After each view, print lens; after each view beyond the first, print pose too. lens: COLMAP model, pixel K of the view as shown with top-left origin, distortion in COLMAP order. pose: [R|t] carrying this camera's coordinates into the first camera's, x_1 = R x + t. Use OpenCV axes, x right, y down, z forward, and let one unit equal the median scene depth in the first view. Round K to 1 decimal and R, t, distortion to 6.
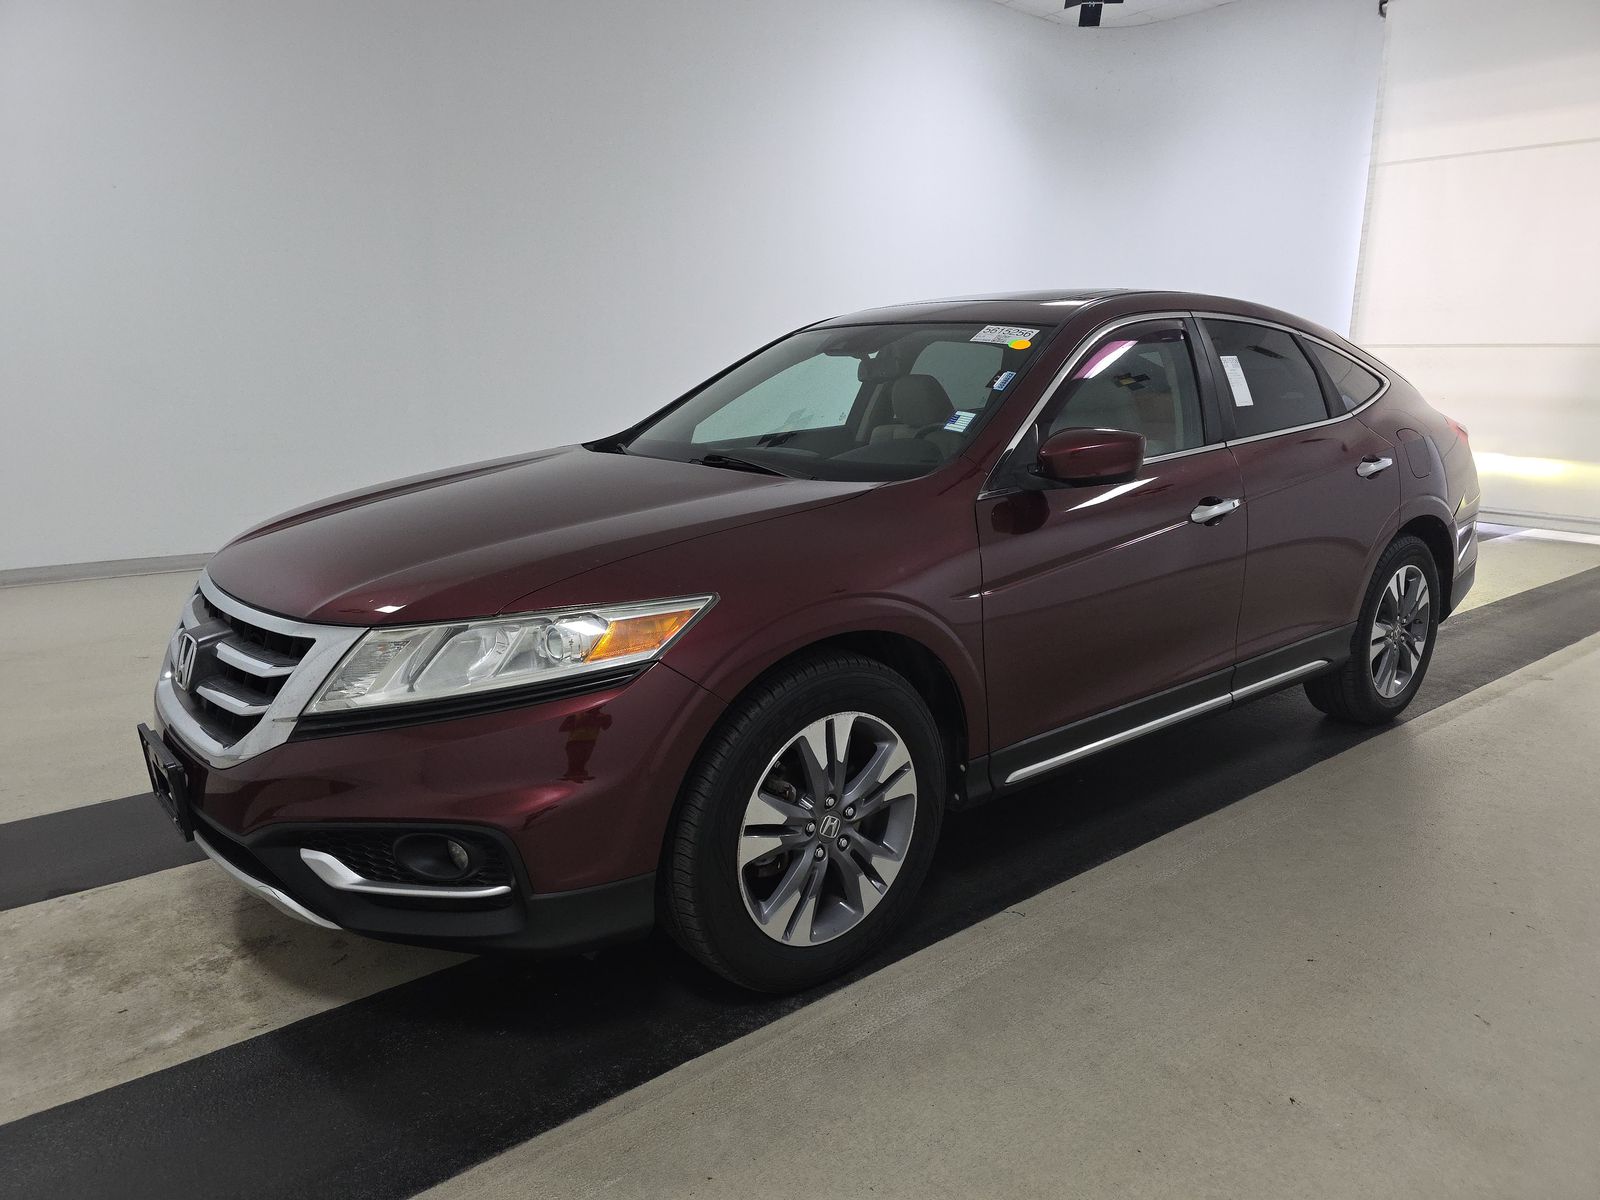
lens RADIAL K [[1100.0, 0, 809.7], [0, 1100.0, 608.2], [0, 0, 1]] dist [0.028841, -0.006508]
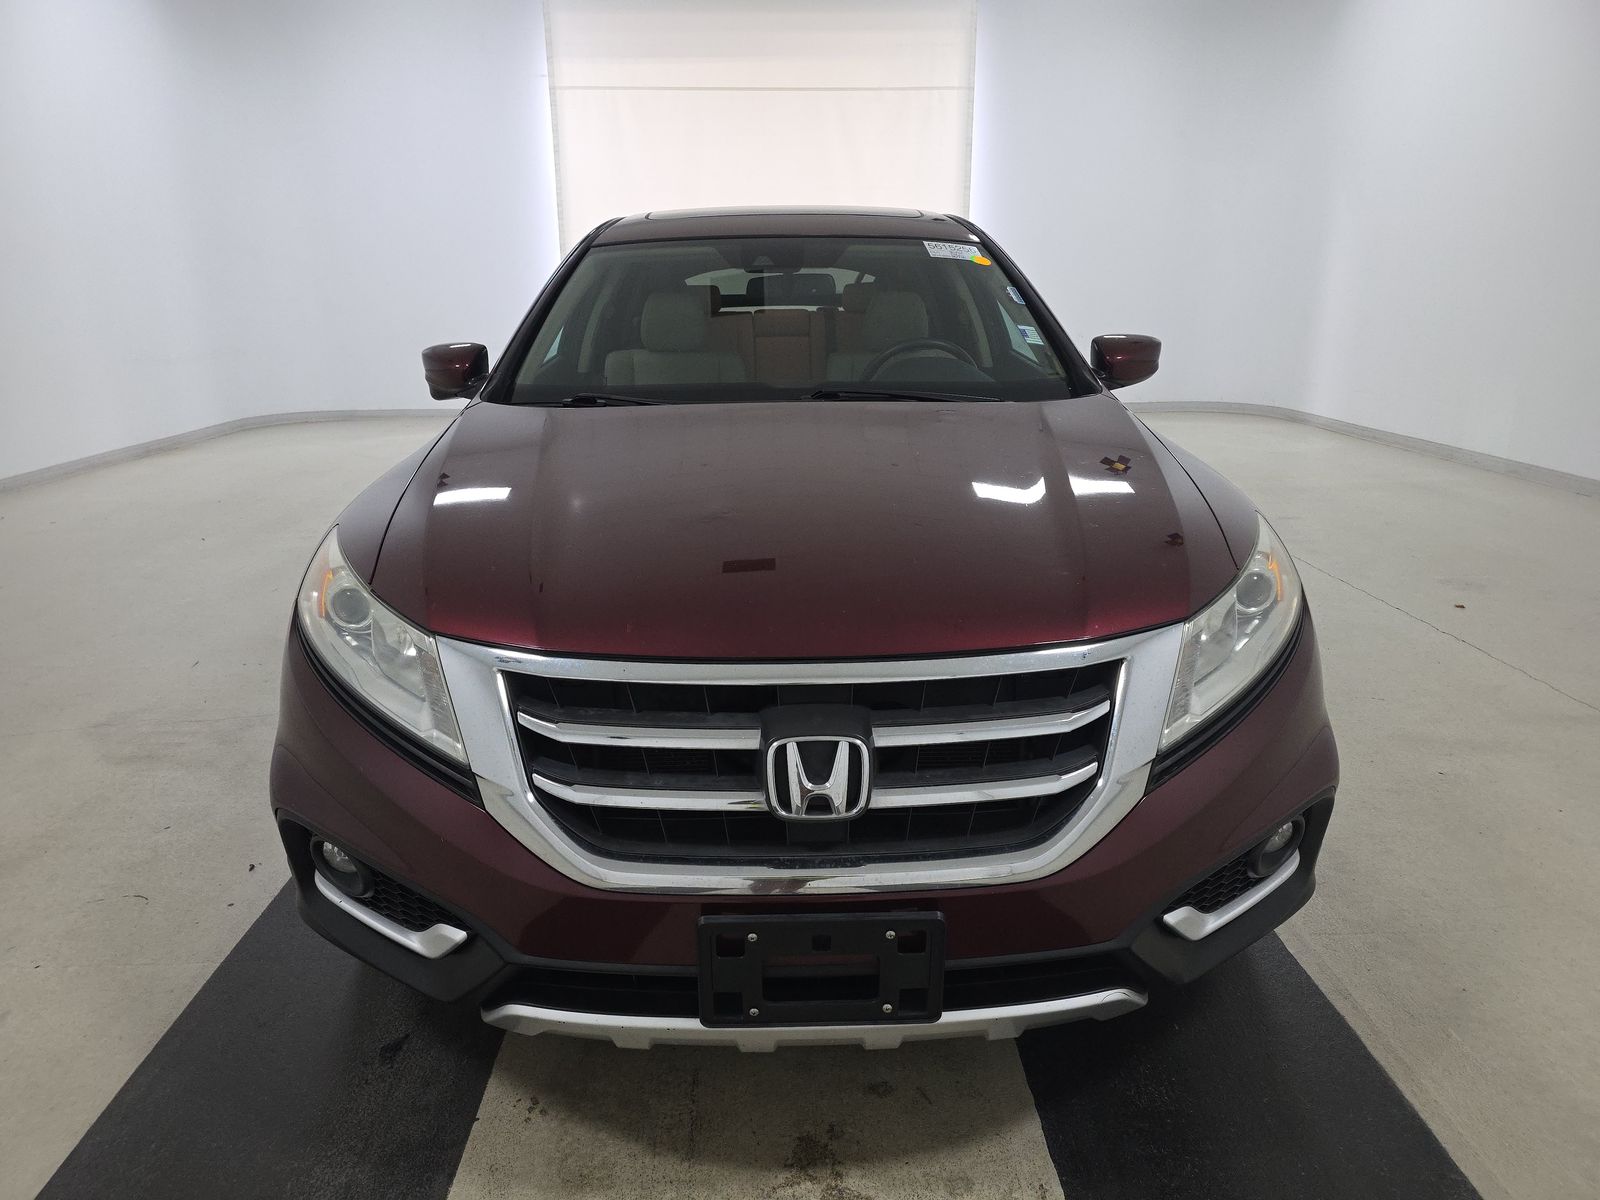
lens RADIAL K [[1100.0, 0, 799.7], [0, 1100.0, 599.6], [0, 0, 1]] dist [0.028841, -0.006508]
pose [[0.620055, -0.232397, 0.749348, -0.273467], [0.181283, 0.971714, 0.151355, -0.039771], [-0.763327, 0.041995, 0.644646, 0.160898]]
